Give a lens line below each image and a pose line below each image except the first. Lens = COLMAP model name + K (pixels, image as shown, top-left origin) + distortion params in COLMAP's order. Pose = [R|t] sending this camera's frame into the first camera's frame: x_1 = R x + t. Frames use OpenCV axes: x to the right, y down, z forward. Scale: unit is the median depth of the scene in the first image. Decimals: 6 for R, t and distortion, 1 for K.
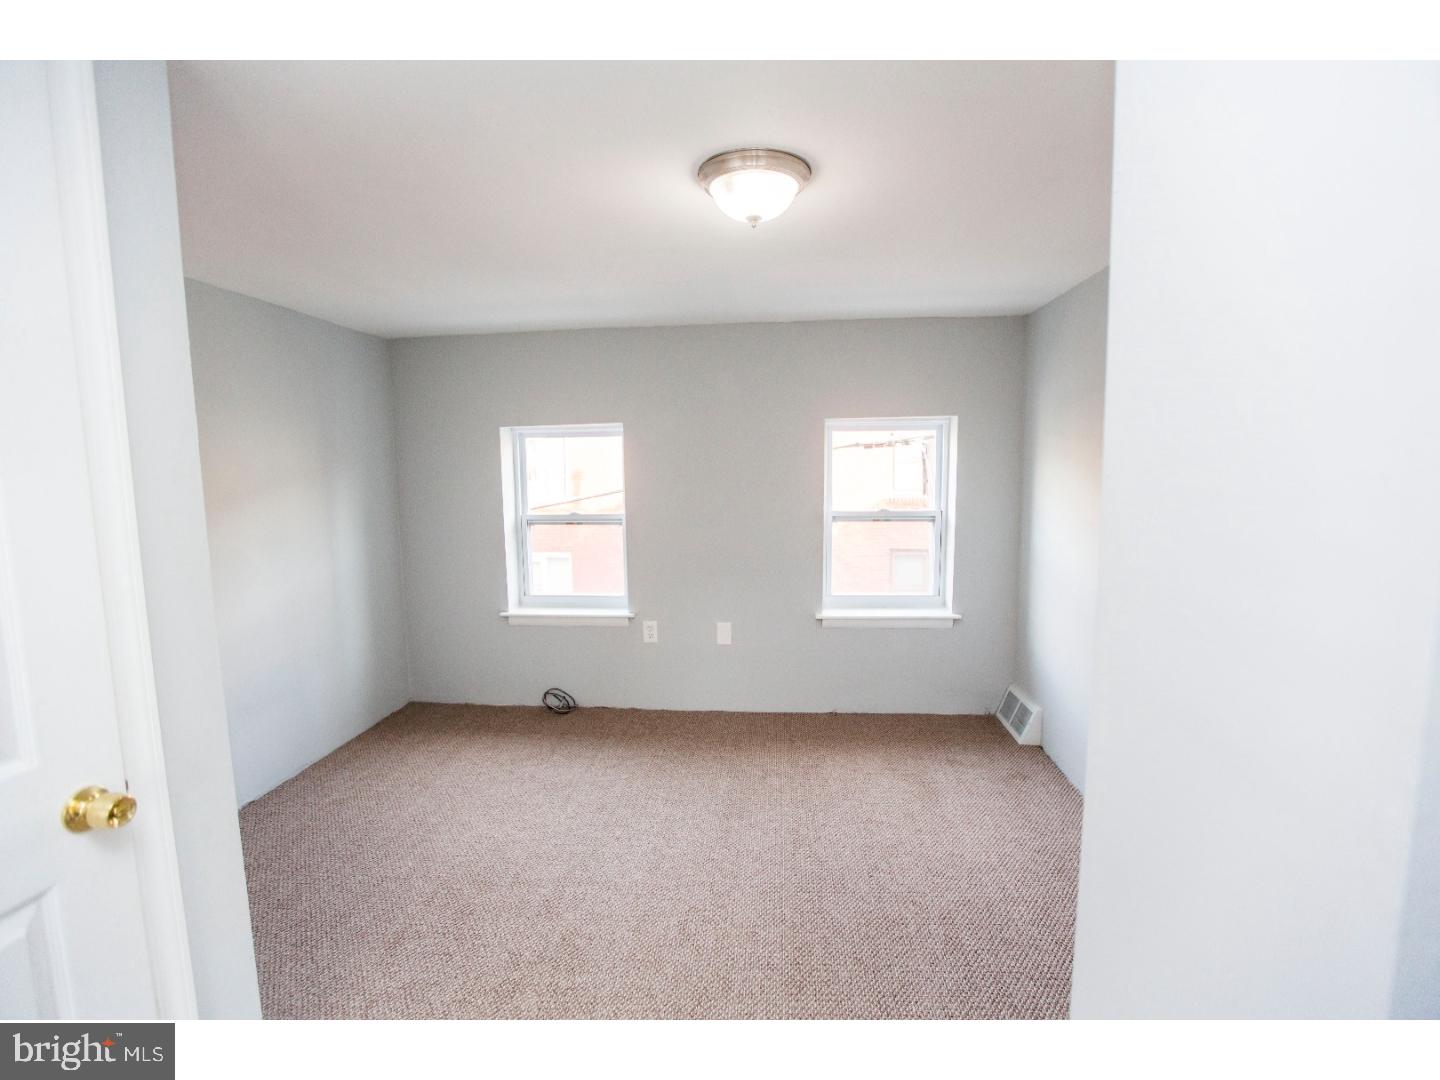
lens RADIAL K [[659.4, 0, 720.0], [0, 659.4, 540.0], [0, 0, 1]] dist [-0.053857, 0.020203]
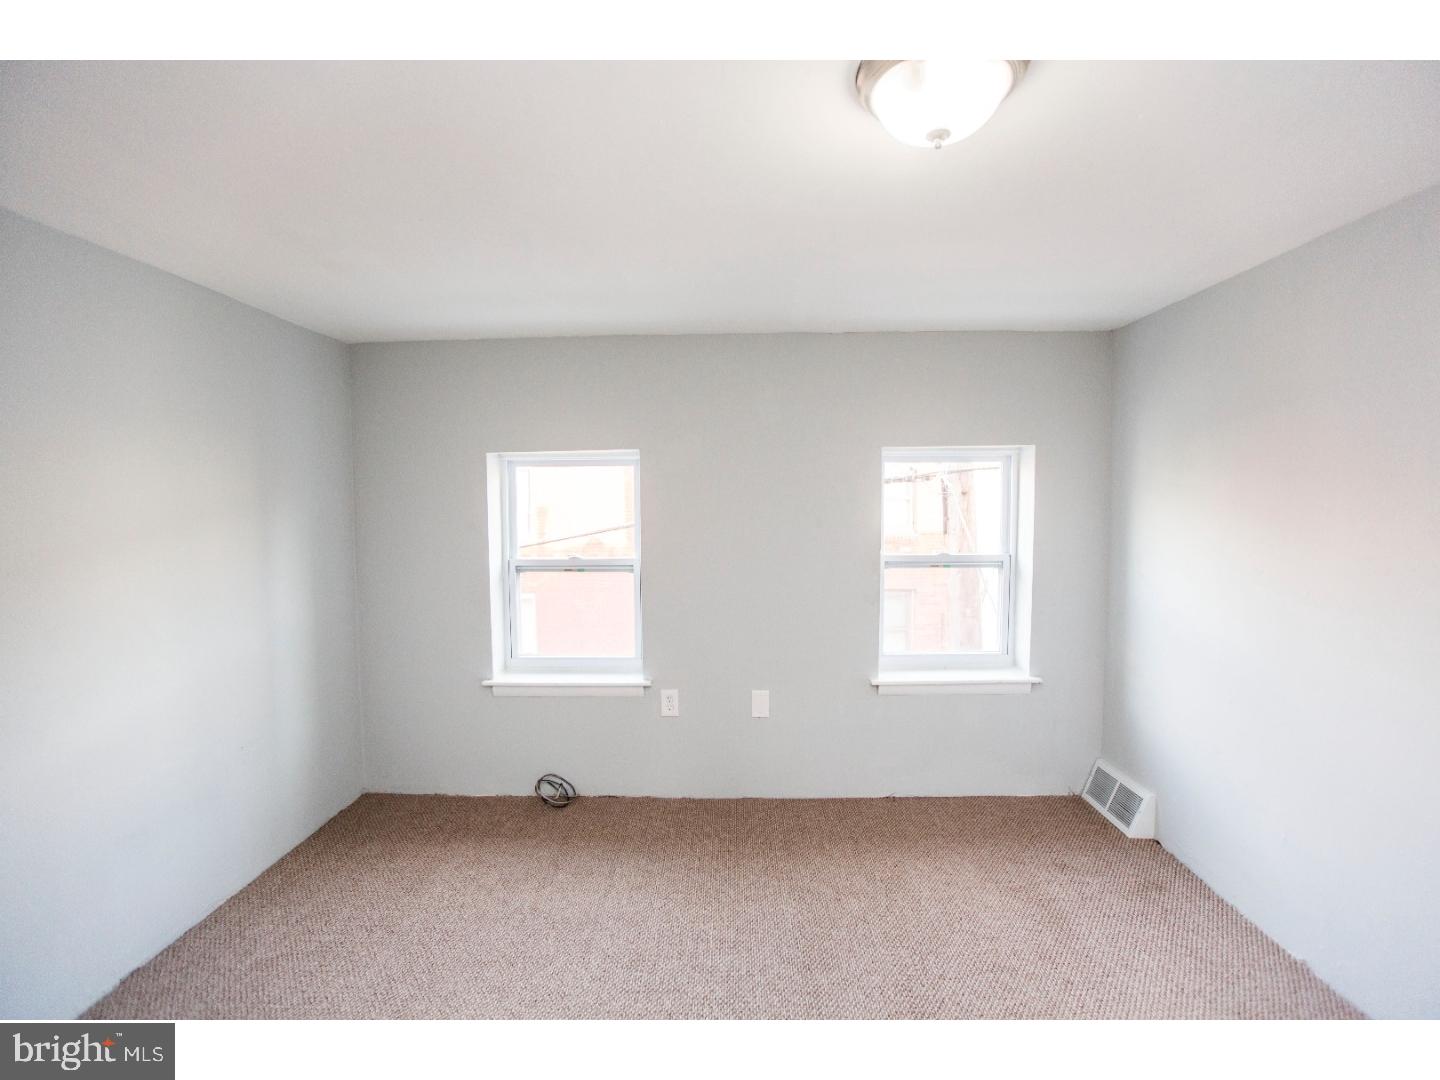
lens RADIAL K [[658.0, 0, 720.0], [0, 658.0, 540.0], [0, 0, 1]] dist [-0.042540, 0.013262]
pose [[0.997627, 0.001565, 0.068828, -0.102371], [0.002250, 0.998466, -0.055322, -0.017874], [-0.068809, 0.055345, 0.996093, 0.173687]]
